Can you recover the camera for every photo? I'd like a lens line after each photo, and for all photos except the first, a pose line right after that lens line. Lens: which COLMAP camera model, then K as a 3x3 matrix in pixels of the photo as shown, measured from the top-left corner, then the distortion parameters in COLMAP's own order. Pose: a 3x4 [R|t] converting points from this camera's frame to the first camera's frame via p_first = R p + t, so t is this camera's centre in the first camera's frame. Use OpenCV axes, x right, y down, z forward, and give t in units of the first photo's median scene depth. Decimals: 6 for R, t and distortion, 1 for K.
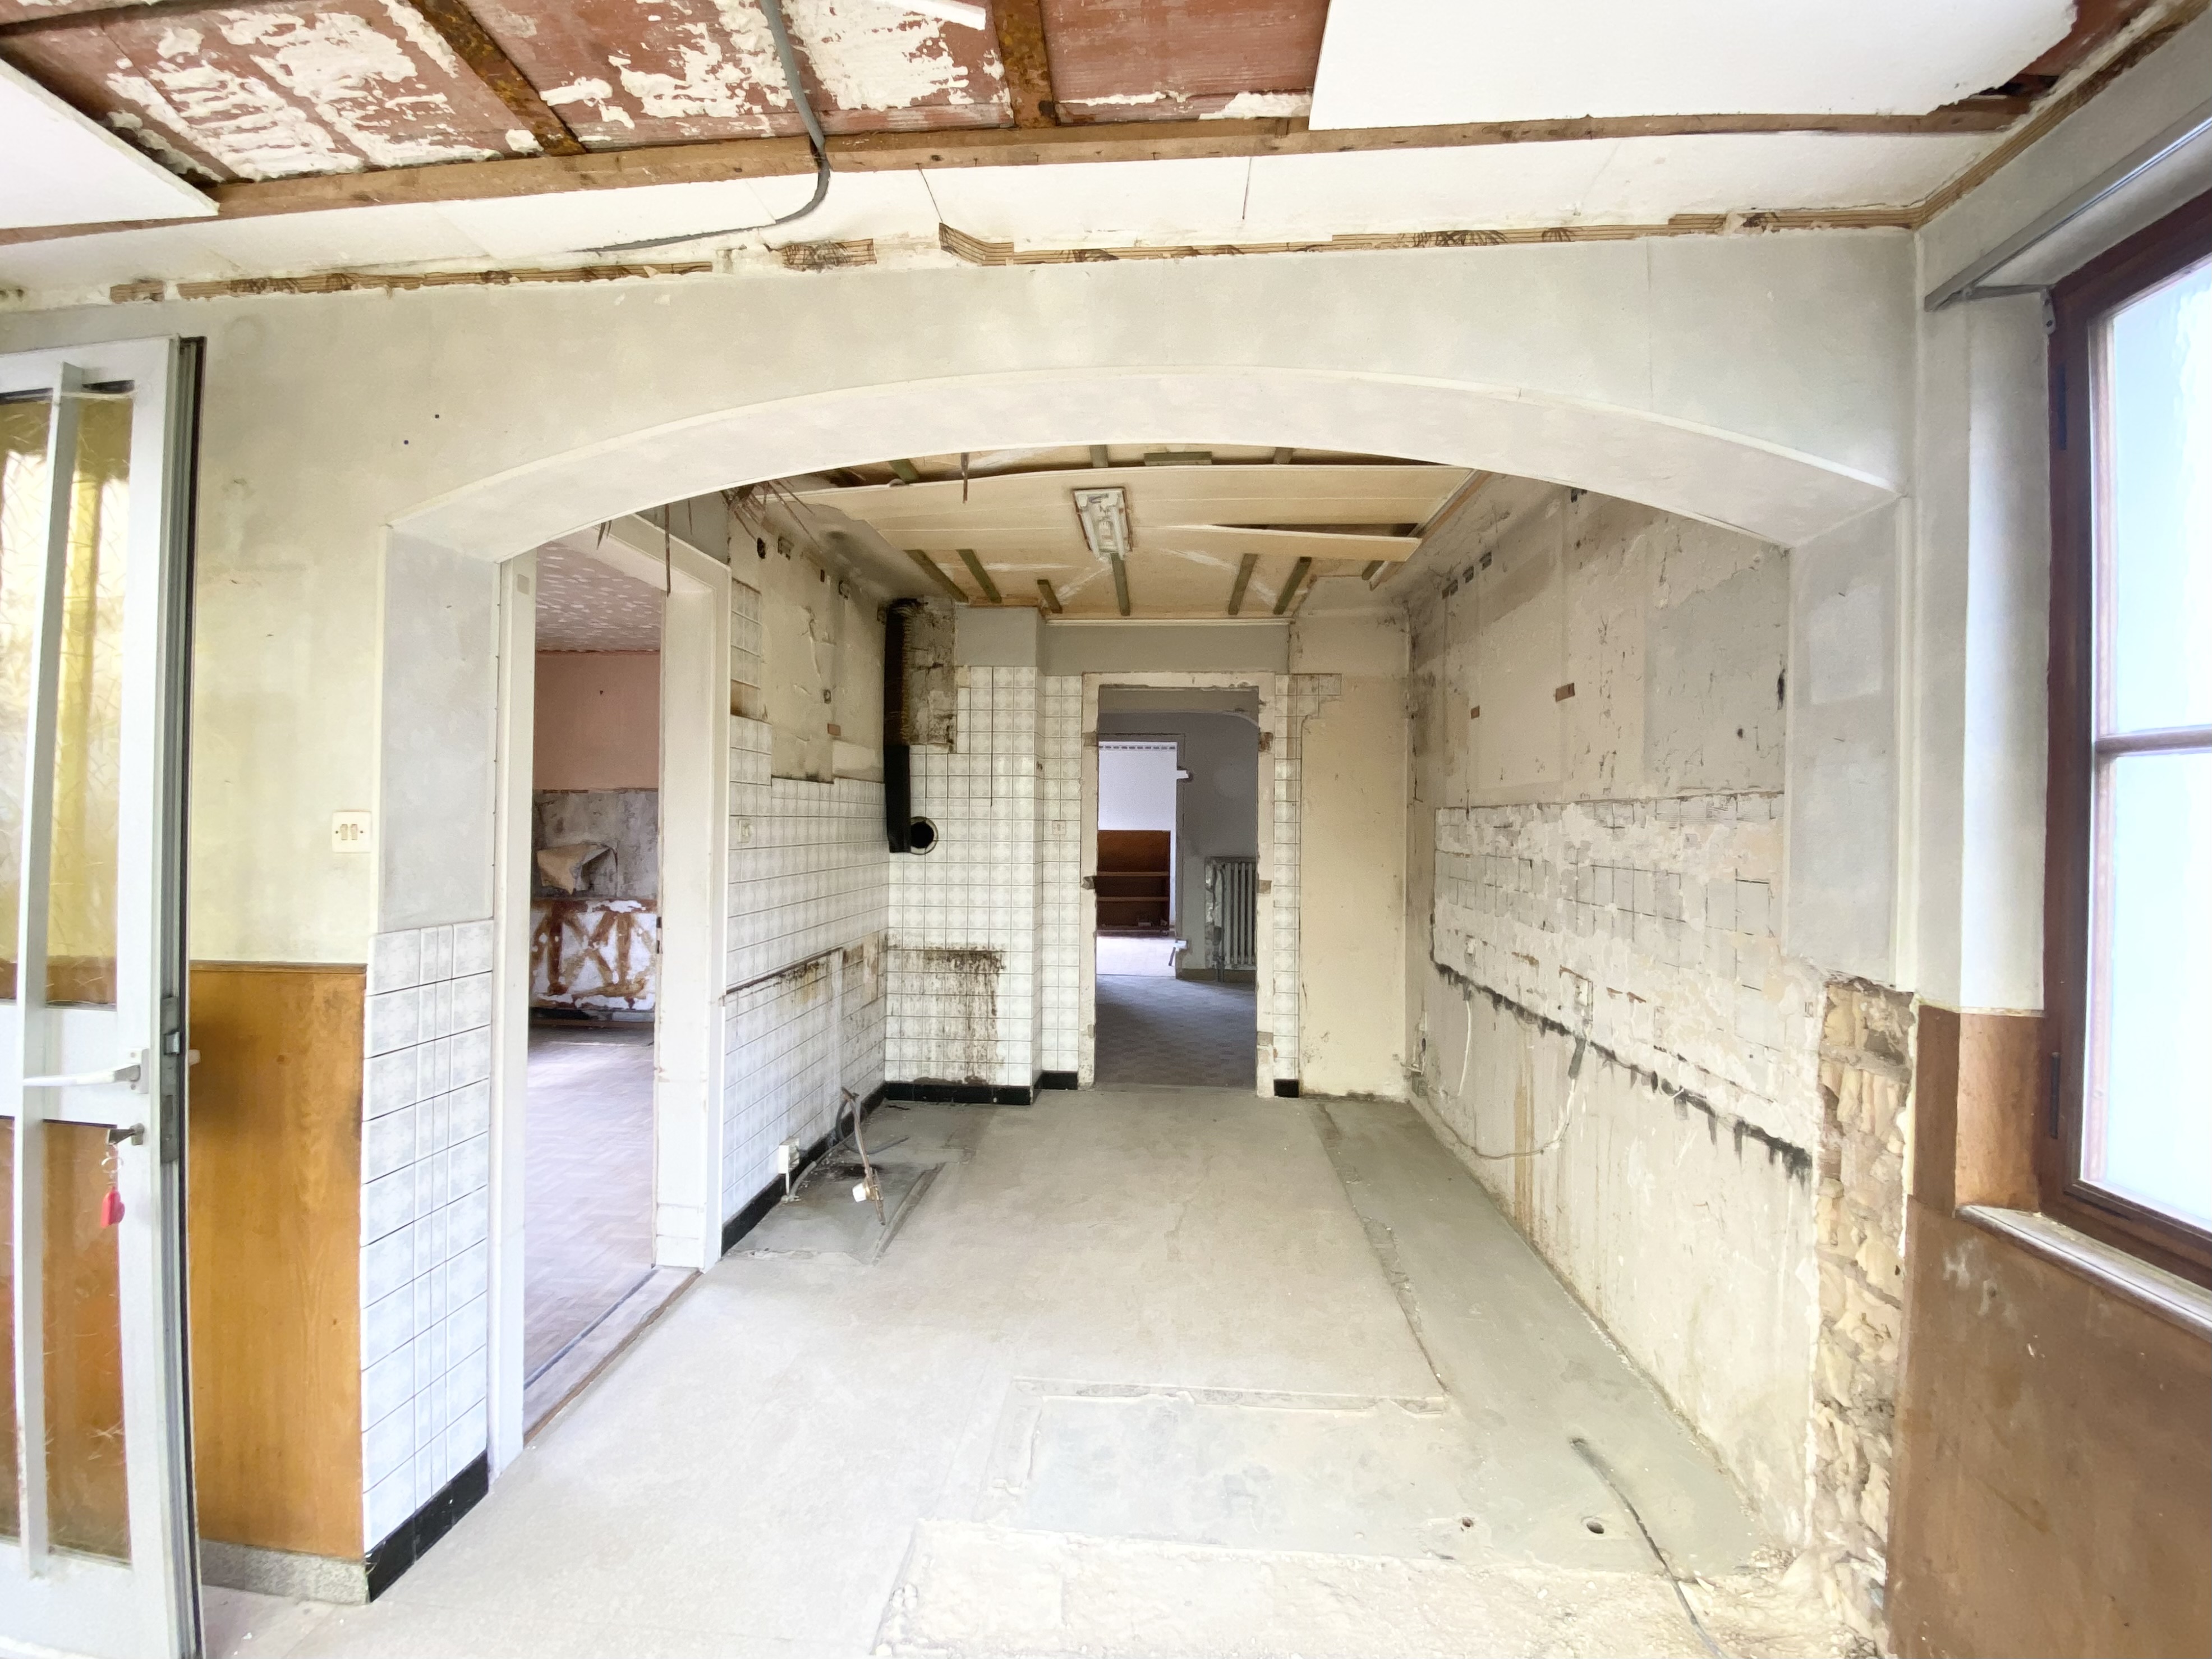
lens RADIAL K [[903.5, 0, 1100.0], [0, 903.5, 814.3], [0, 0, 1]] dist [0.022012, -0.023742]
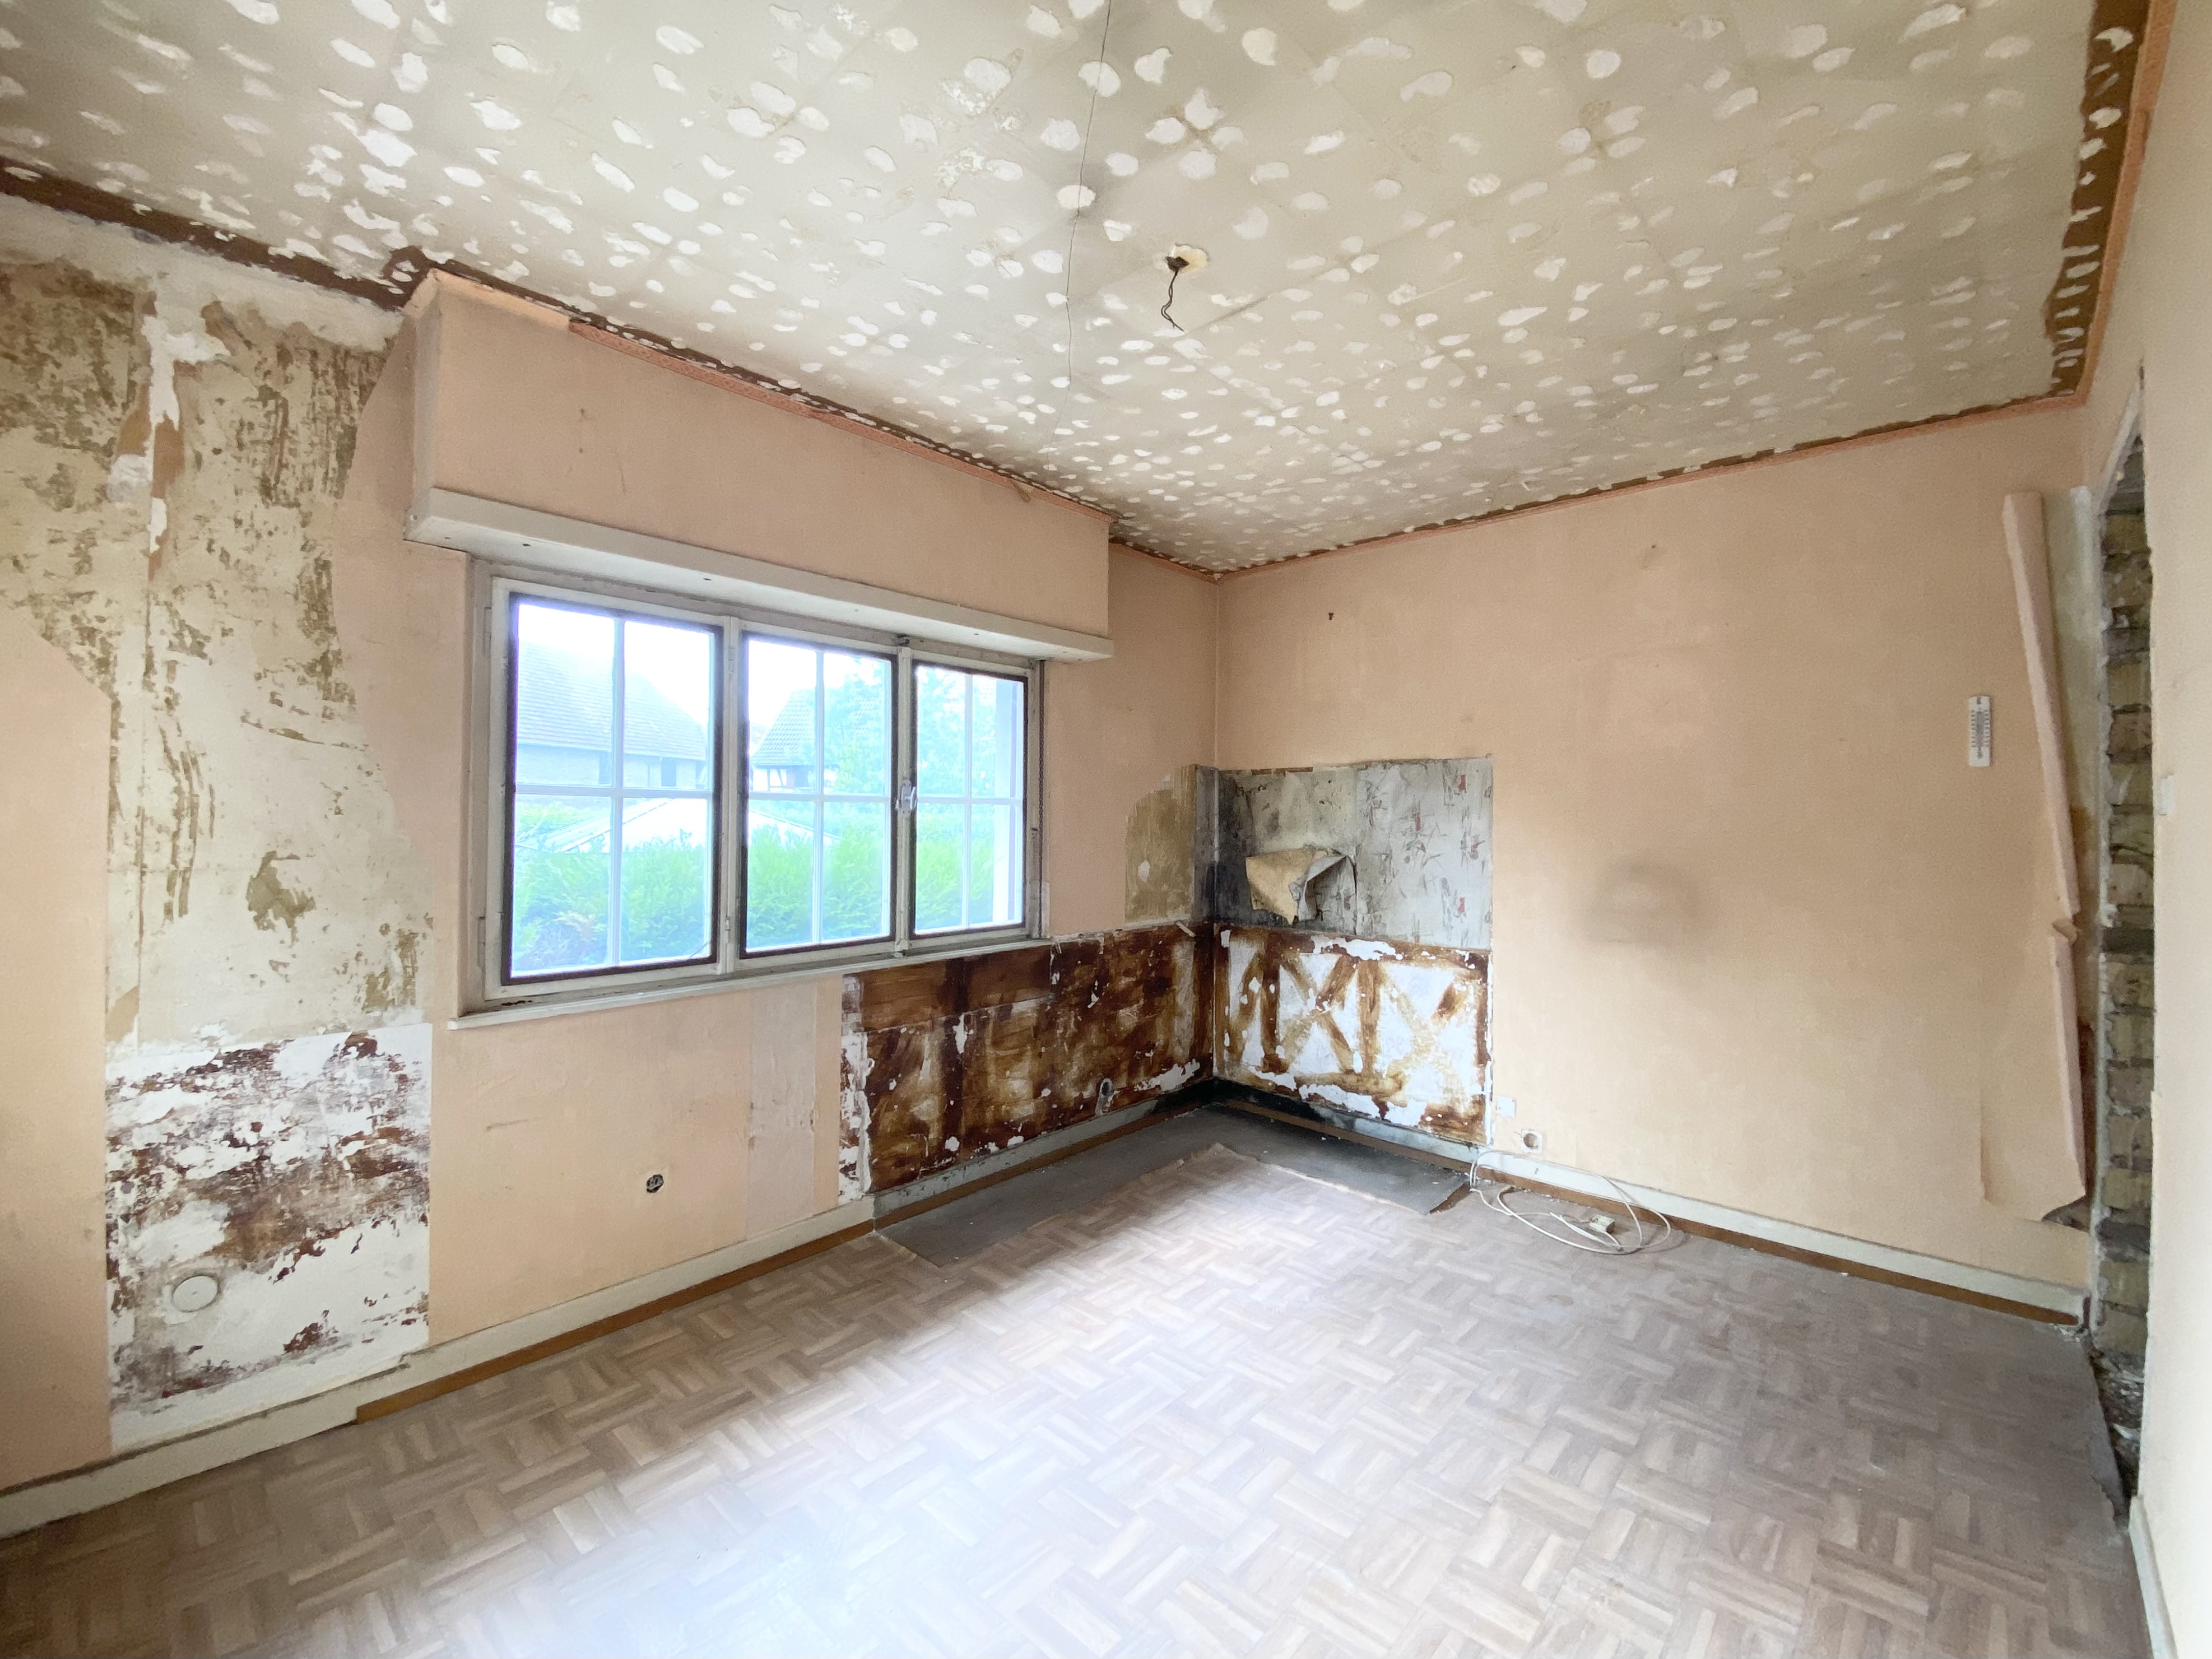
lens RADIAL K [[916.9, 0, 1113.5], [0, 916.9, 806.1], [0, 0, 1]] dist [0.028965, -0.024887]
pose [[0.784696, -0.015263, -0.619693, -0.265856], [0.006141, 0.999839, -0.016849, 0.011640], [0.619850, 0.009416, 0.784664, 0.388953]]
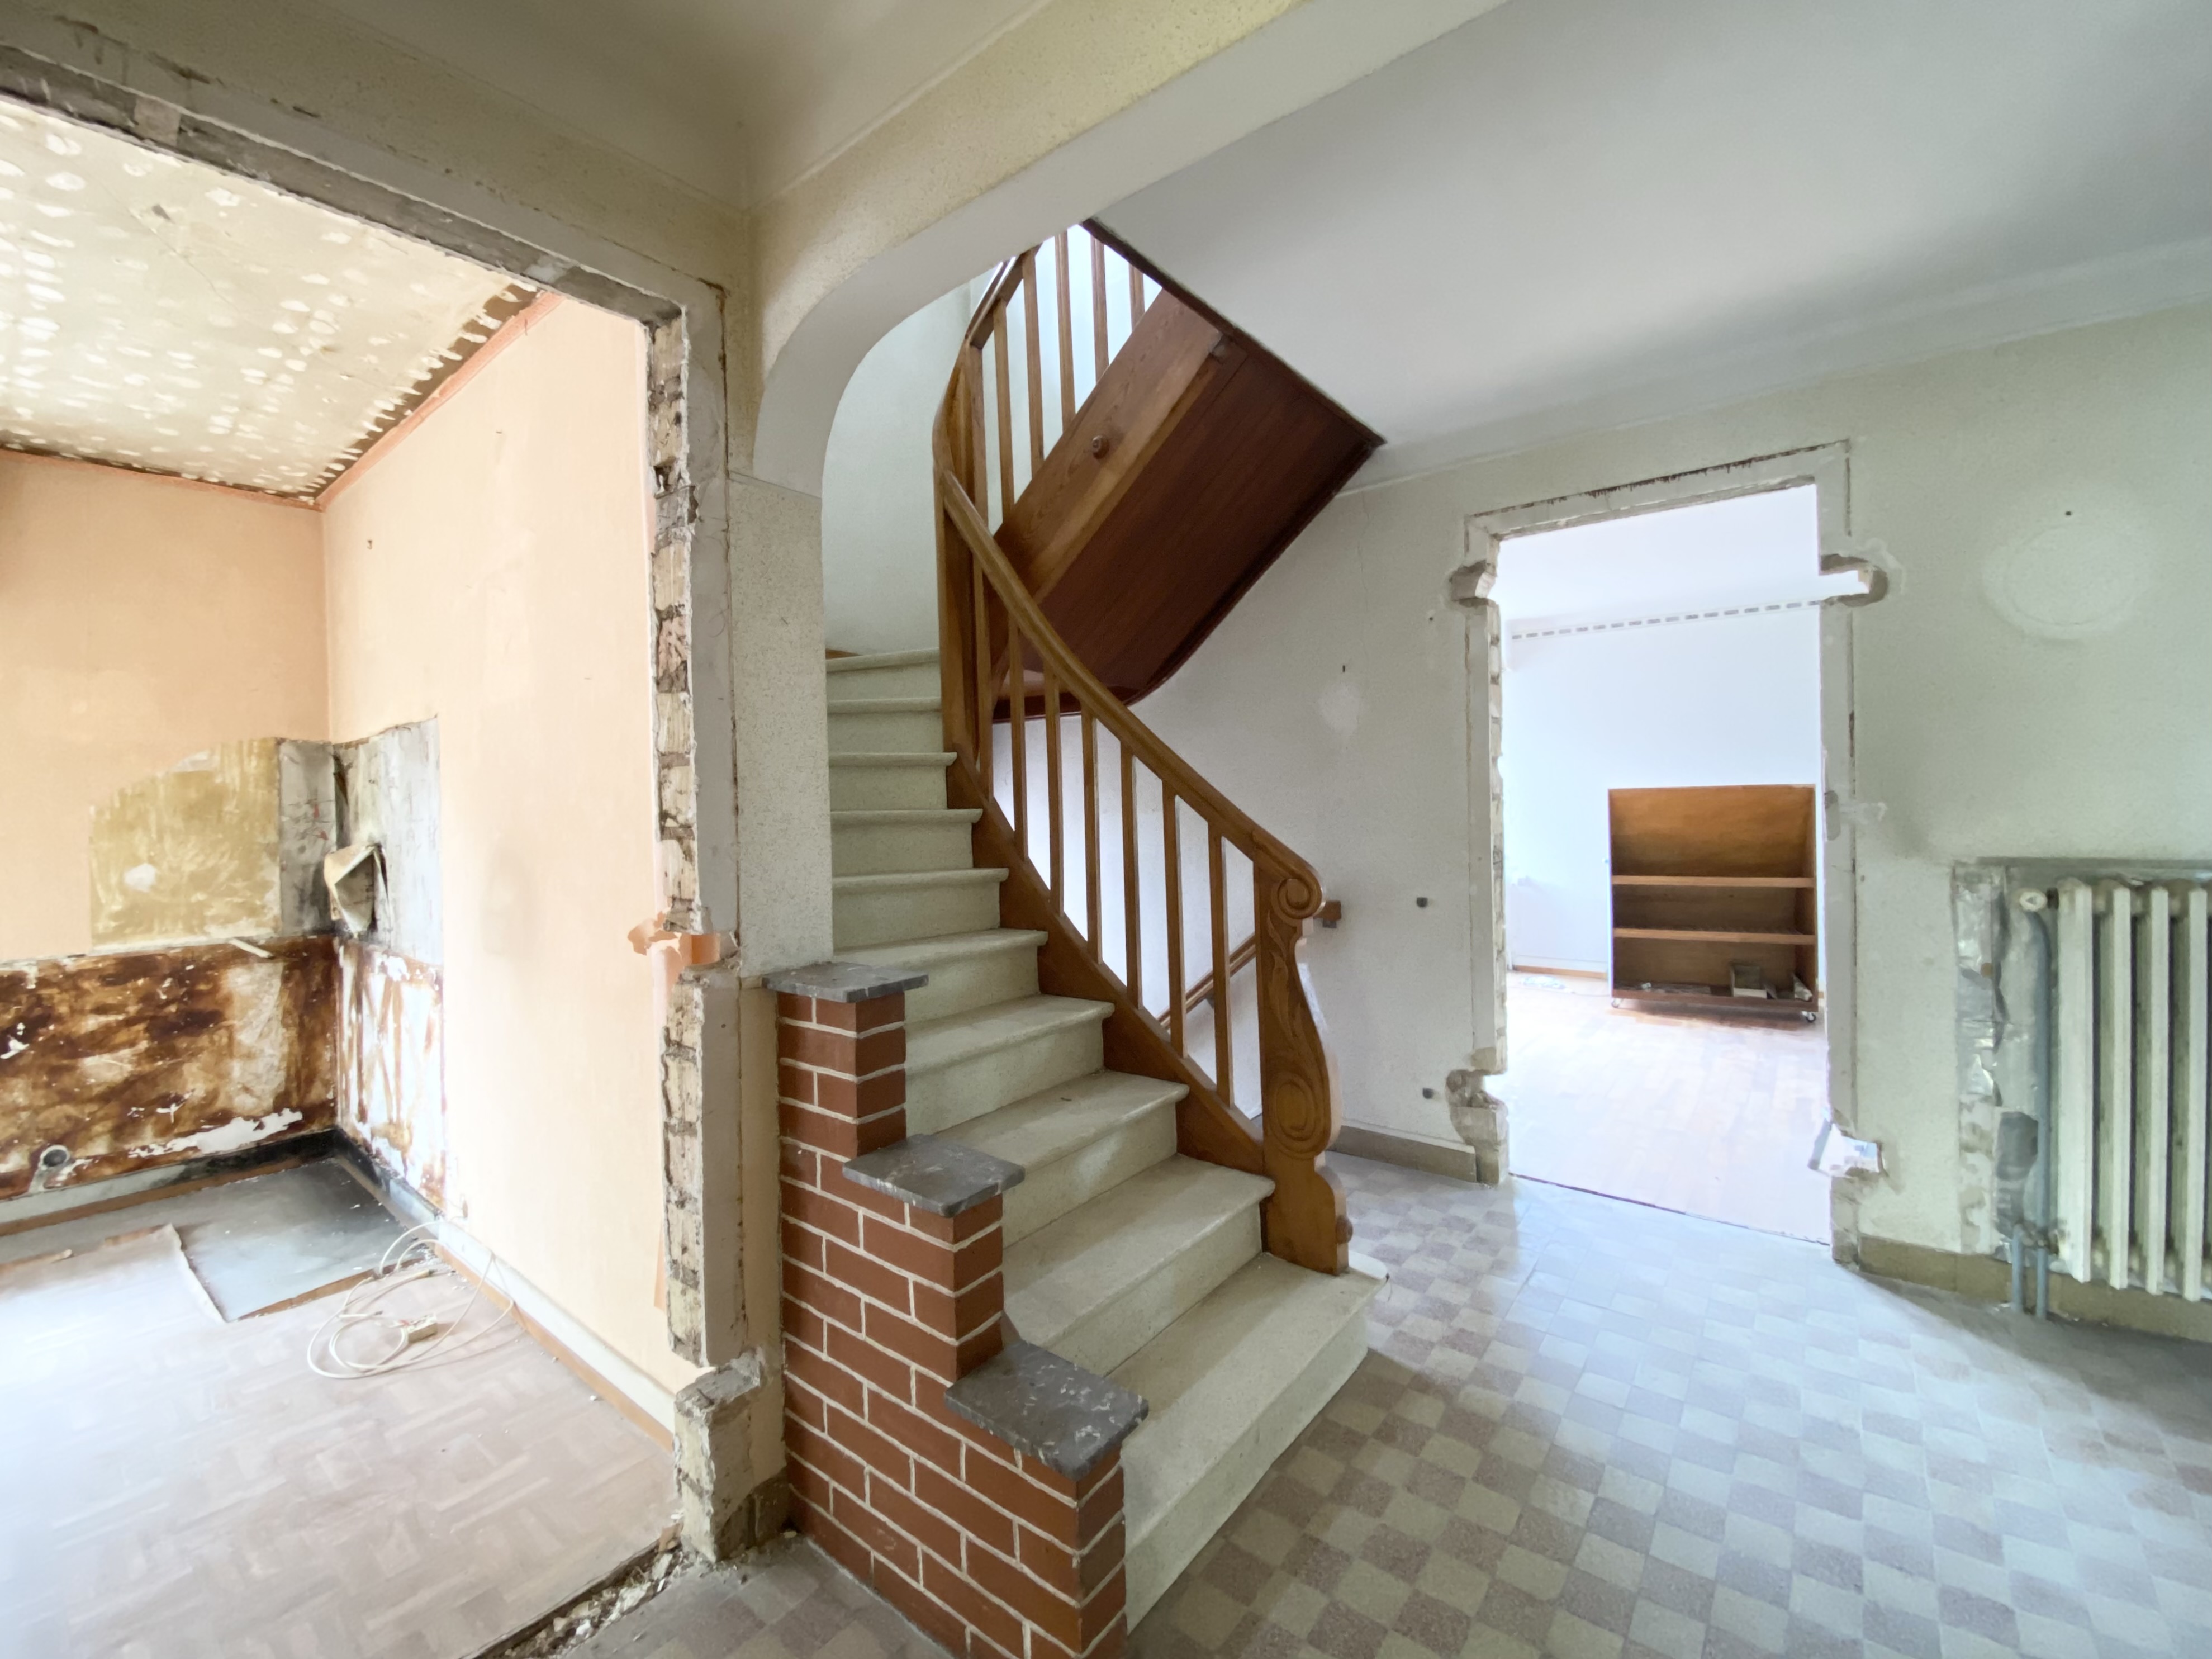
lens RADIAL K [[917.0, 0, 1113.5], [0, 917.0, 806.1], [0, 0, 1]] dist [0.028965, -0.024887]
pose [[0.836413, -0.027143, -0.547427, 0.069484], [0.036505, 0.999314, 0.006227, 0.023628], [0.546882, -0.025192, 0.836831, 0.779048]]
